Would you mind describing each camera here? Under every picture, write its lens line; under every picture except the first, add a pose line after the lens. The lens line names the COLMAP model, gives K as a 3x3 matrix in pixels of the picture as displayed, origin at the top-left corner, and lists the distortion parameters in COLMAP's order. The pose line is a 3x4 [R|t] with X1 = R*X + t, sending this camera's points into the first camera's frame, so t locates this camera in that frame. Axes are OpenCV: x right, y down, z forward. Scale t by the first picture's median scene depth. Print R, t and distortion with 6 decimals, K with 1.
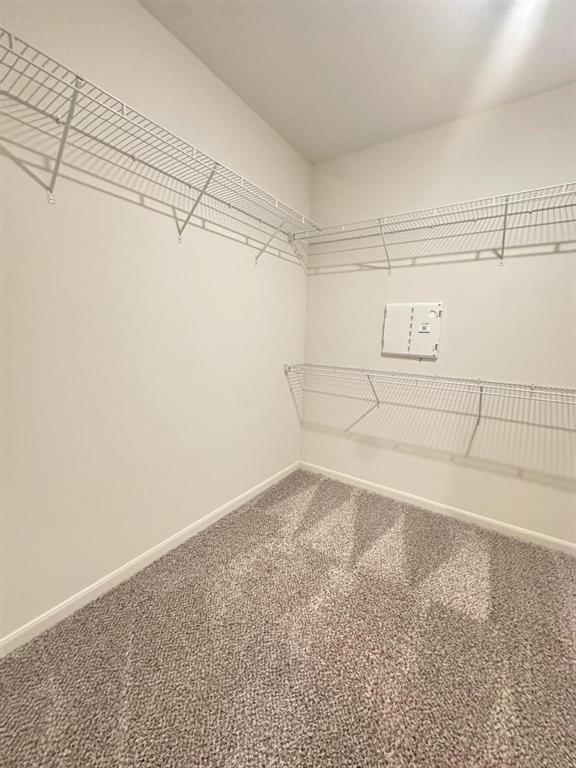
lens RADIAL K [[306.7, 0, 288.0], [0, 306.7, 384.0], [0, 0, 1]] dist [-0.000574, 0.000018]
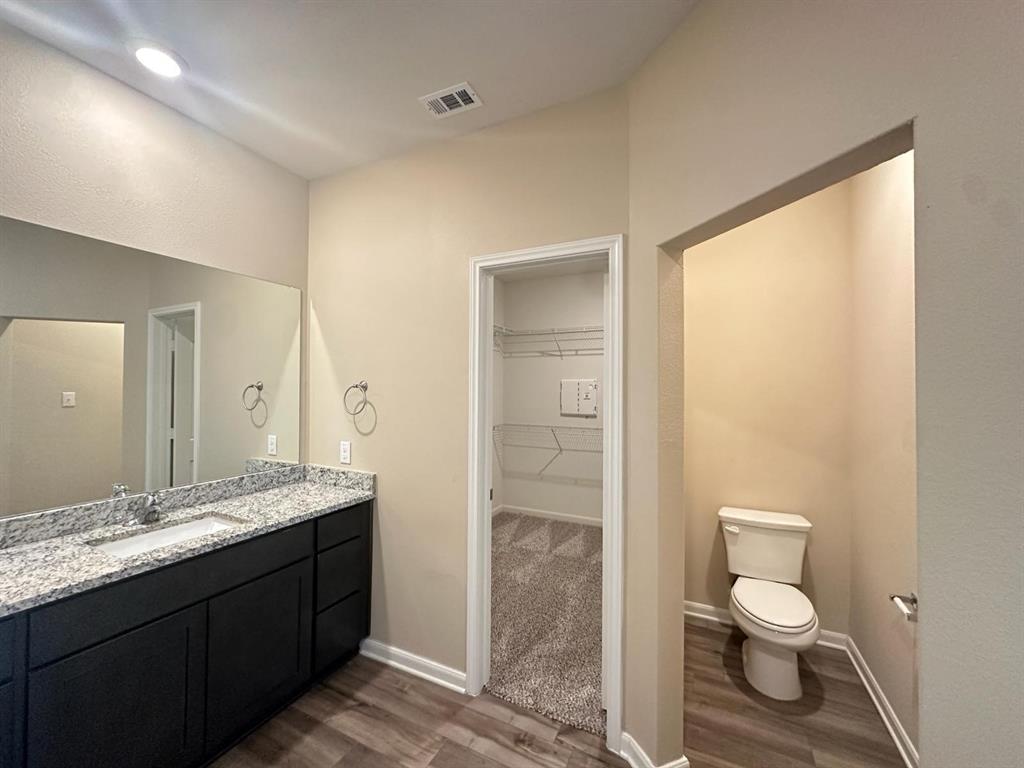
lens RADIAL K [[409.0, 0, 510.9], [0, 409.0, 382.6], [0, 0, 1]] dist [-0.000574, 0.000018]
pose [[0.988701, -0.024204, 0.147937, -0.201263], [0.049885, 0.983756, -0.172440, 0.073508], [-0.141360, 0.177872, 0.973847, -0.849897]]
